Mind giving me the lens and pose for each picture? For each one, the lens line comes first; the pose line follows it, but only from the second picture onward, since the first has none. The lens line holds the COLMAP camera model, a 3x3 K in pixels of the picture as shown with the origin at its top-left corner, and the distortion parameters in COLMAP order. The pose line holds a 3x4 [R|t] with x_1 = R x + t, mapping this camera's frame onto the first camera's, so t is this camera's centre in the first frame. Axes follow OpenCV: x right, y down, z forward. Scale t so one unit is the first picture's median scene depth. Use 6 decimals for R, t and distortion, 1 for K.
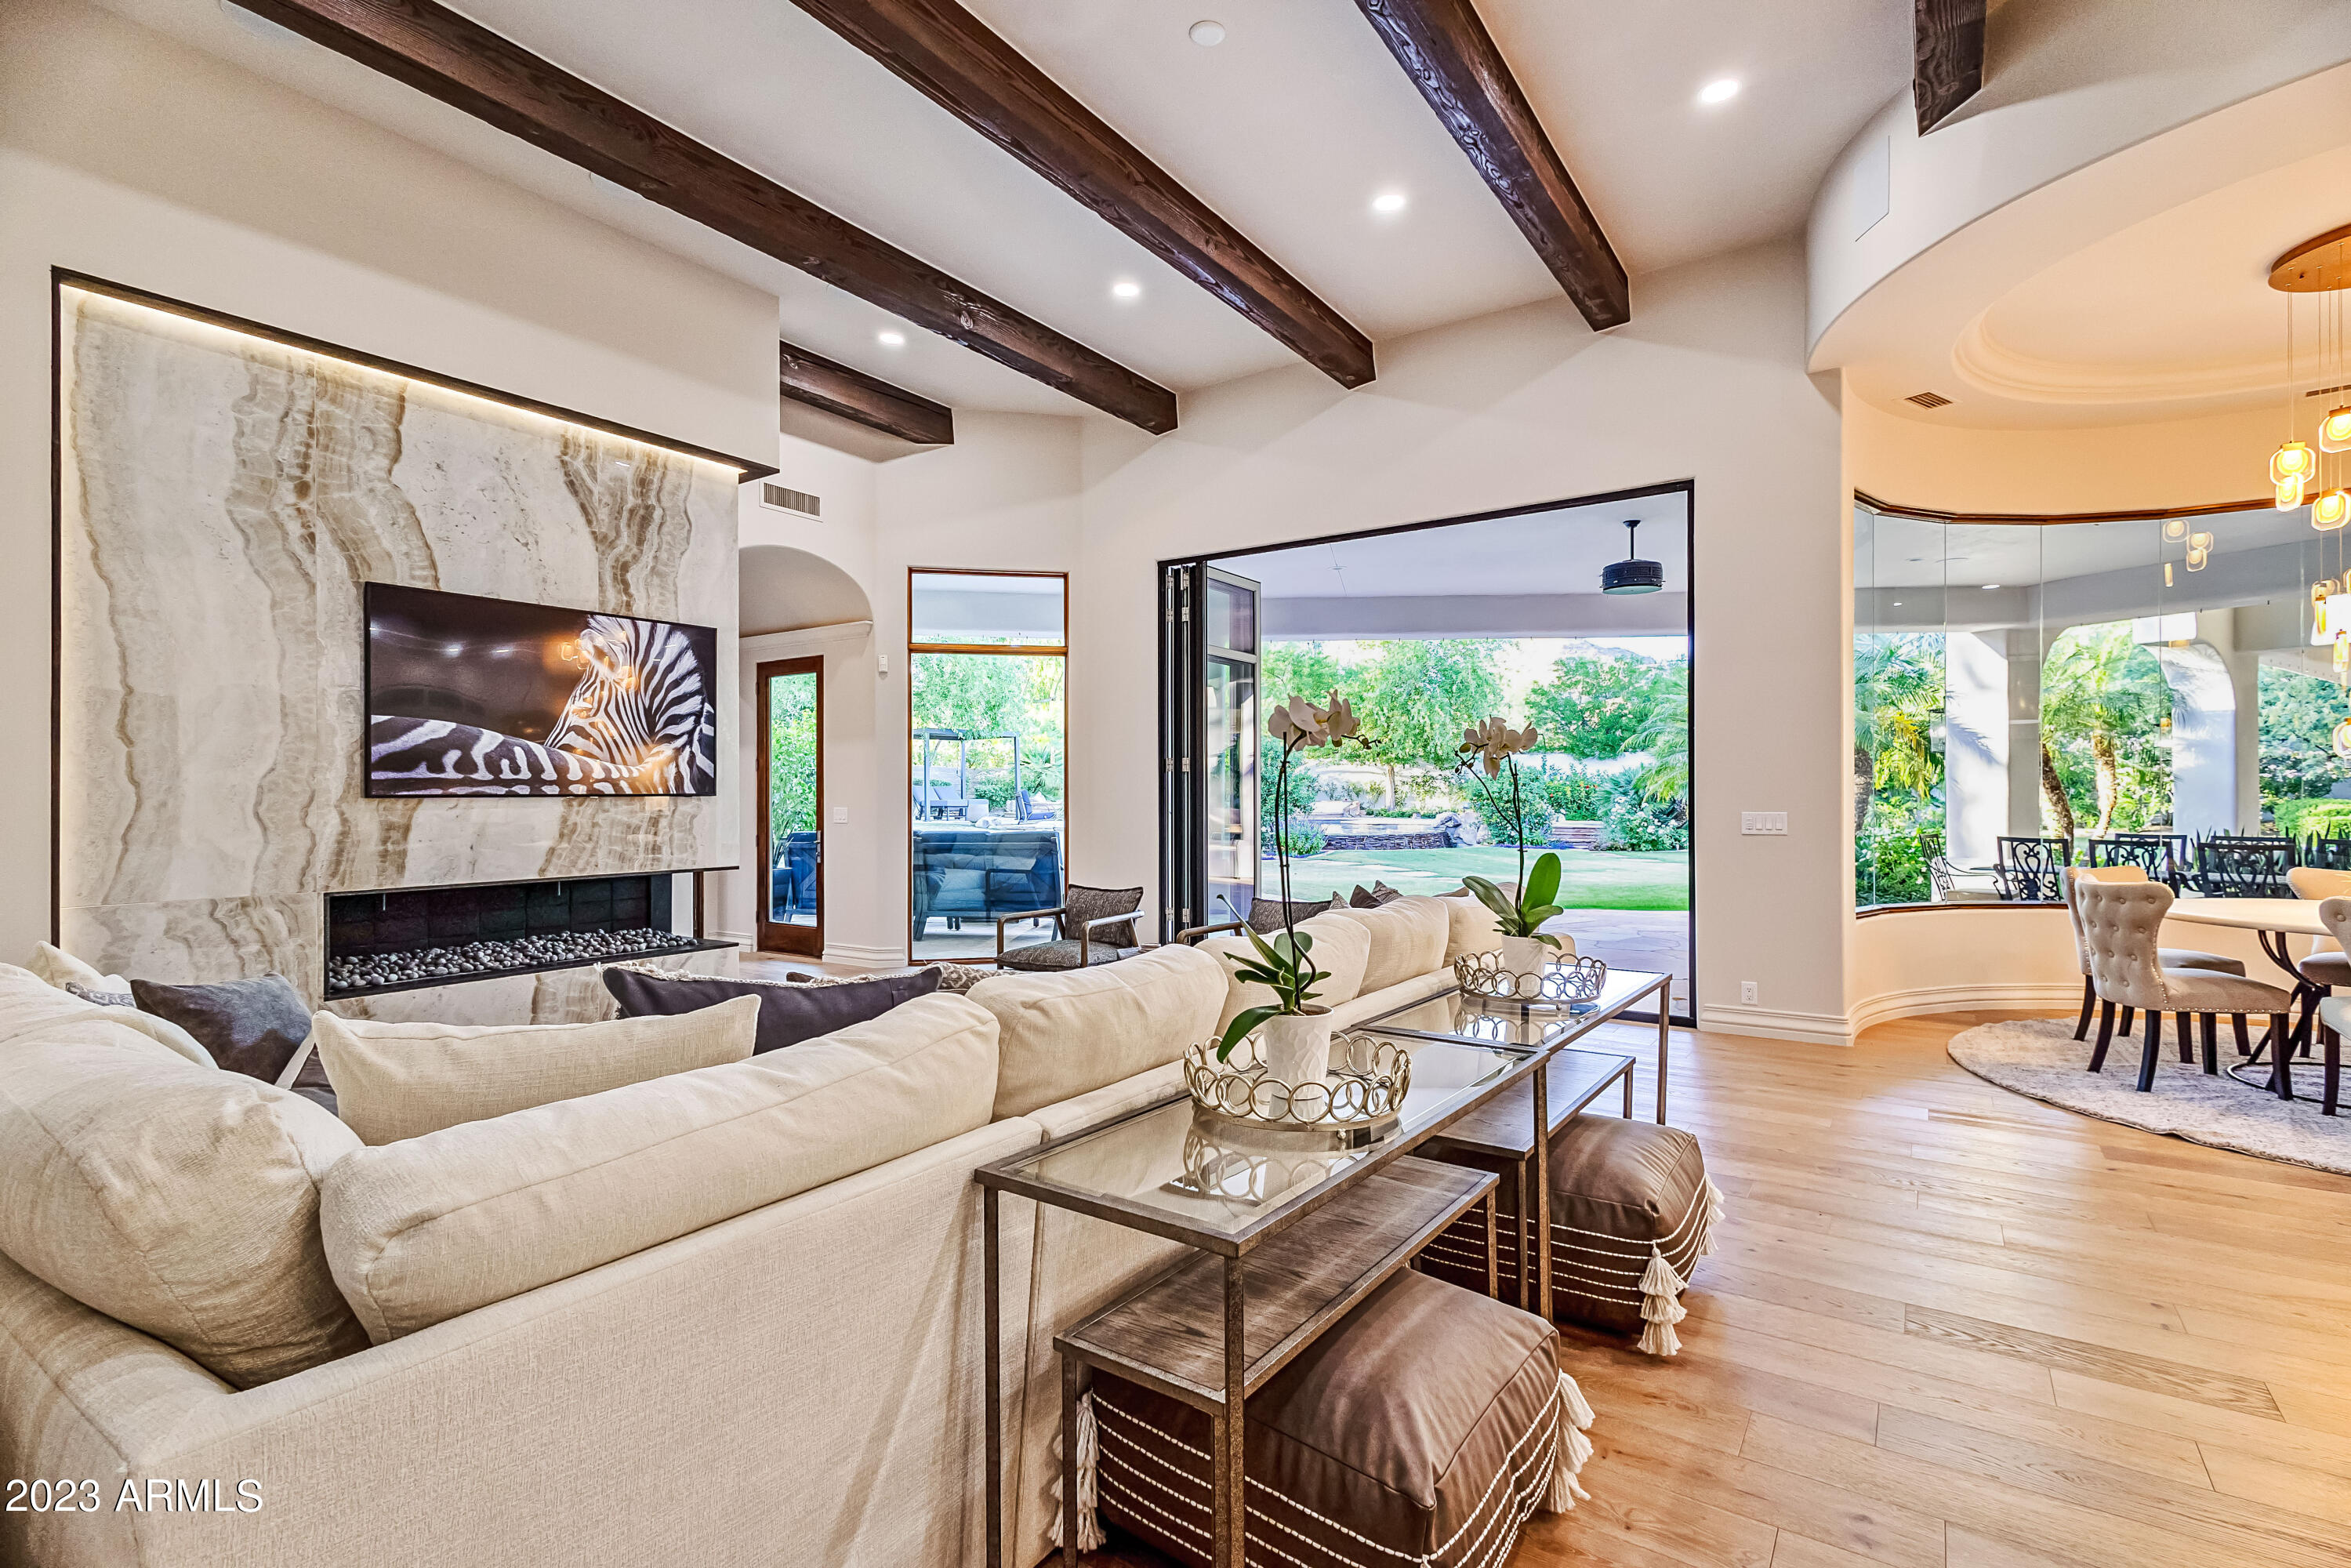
lens RADIAL K [[1097.4, 0, 1179.6], [0, 1097.4, 793.3], [0, 0, 1]] dist [0.010985, -0.003146]
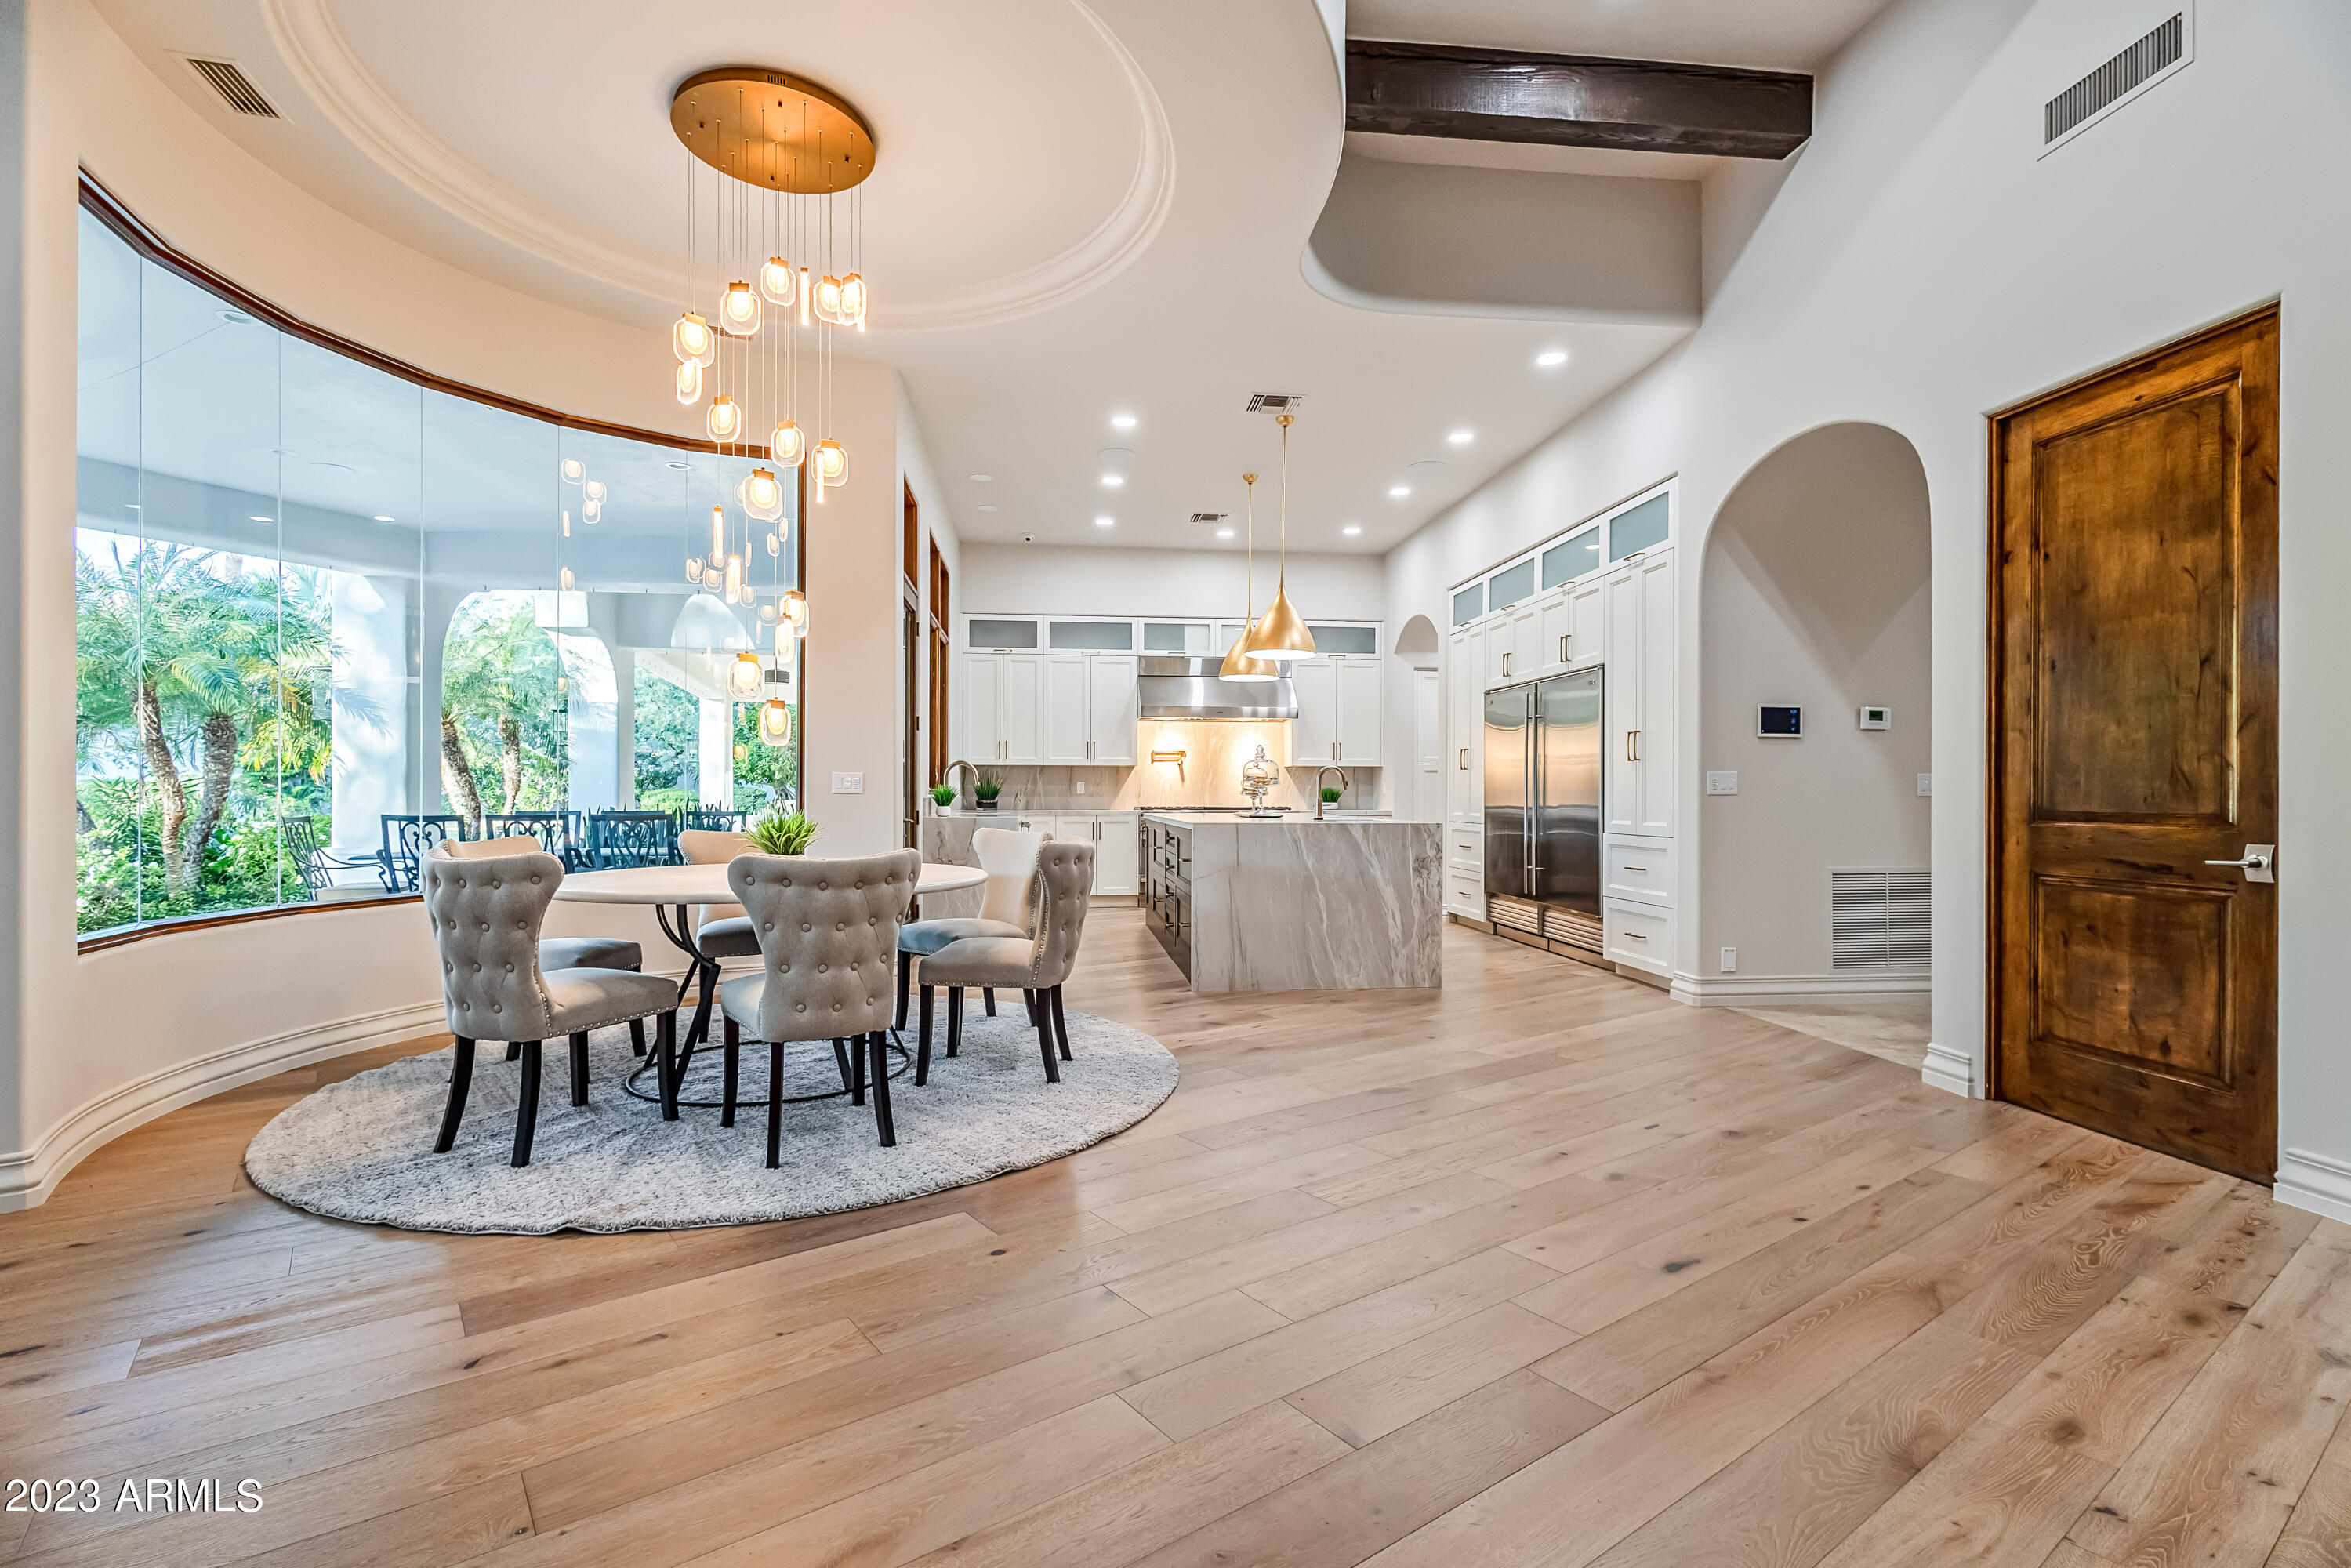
lens RADIAL K [[1097.4, 0, 1168.4], [0, 1097.4, 788.2], [0, 0, 1]] dist [0.010985, -0.003146]
pose [[0.332527, 0.006032, 0.943074, 0.269719], [-0.002960, 0.999981, -0.005352, 0.032949], [-0.943089, -0.001012, 0.332539, 0.301585]]
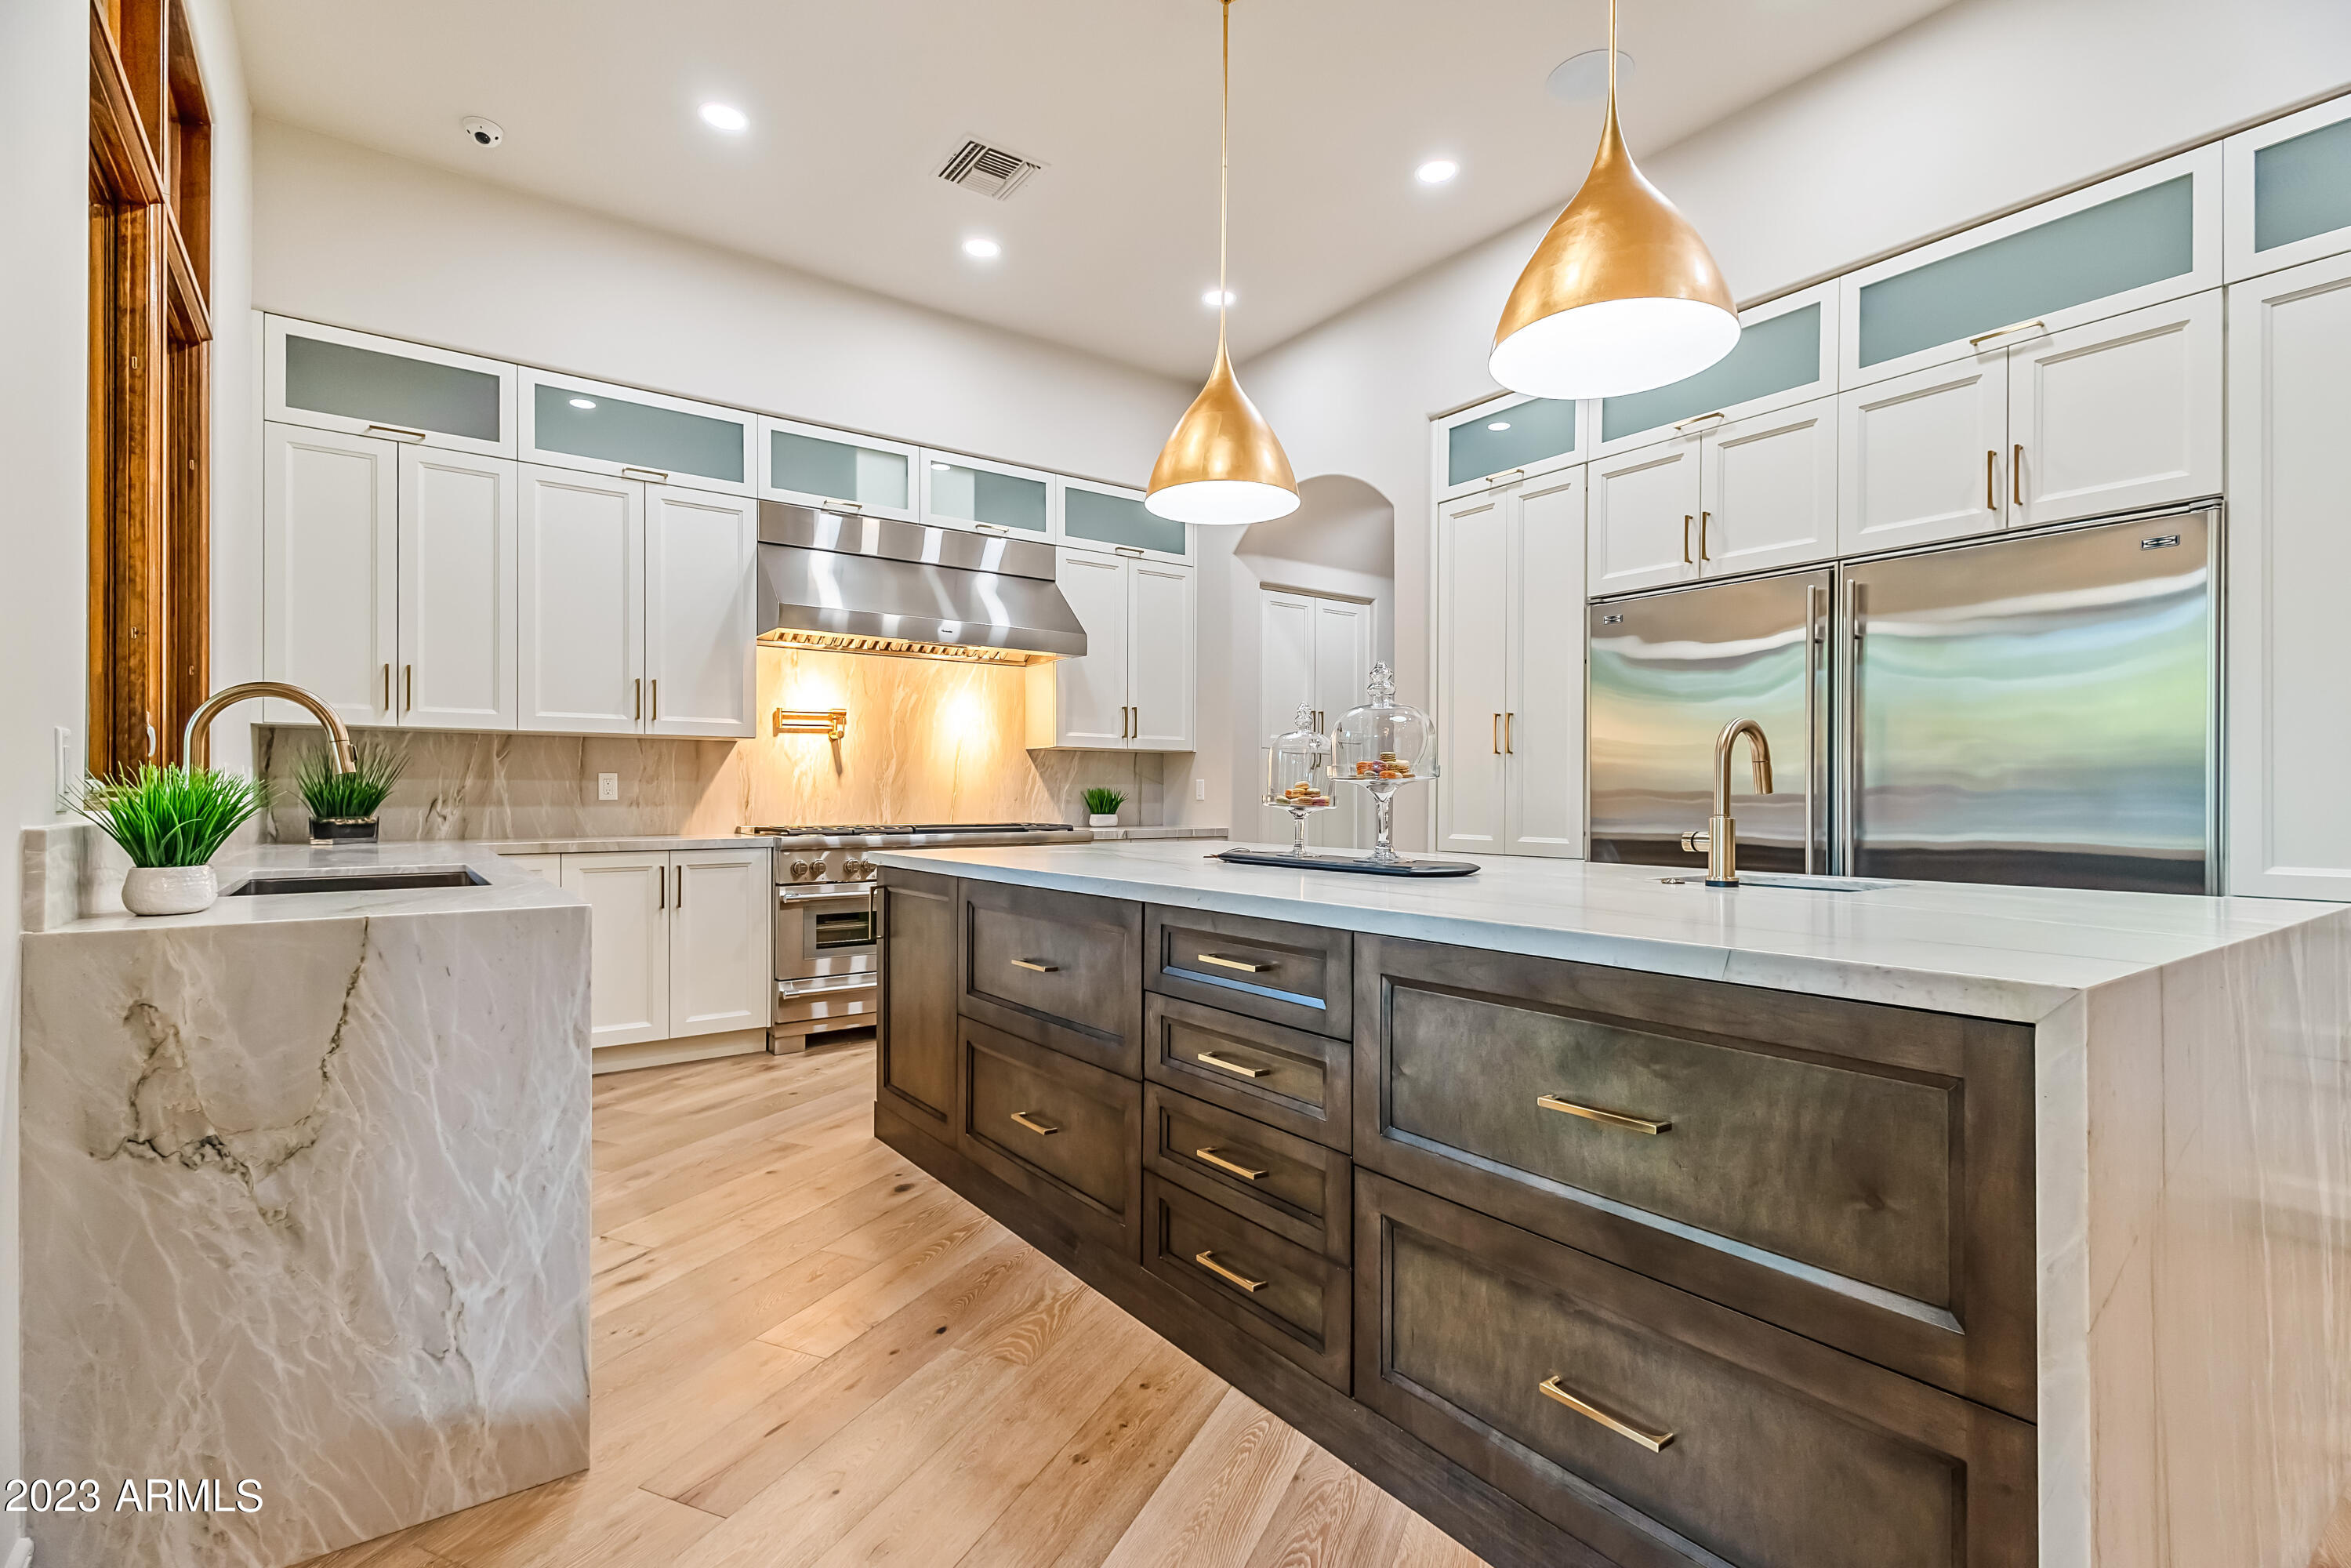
lens RADIAL K [[1097.4, 0, 1179.6], [0, 1097.4, 787.7], [0, 0, 1]] dist [0.010985, -0.003146]
pose [[-0.176176, 0.005984, 0.984341, 1.029290], [-0.001555, 0.999979, -0.006358, 0.028565], [-0.984358, -0.002650, -0.176163, 0.748517]]
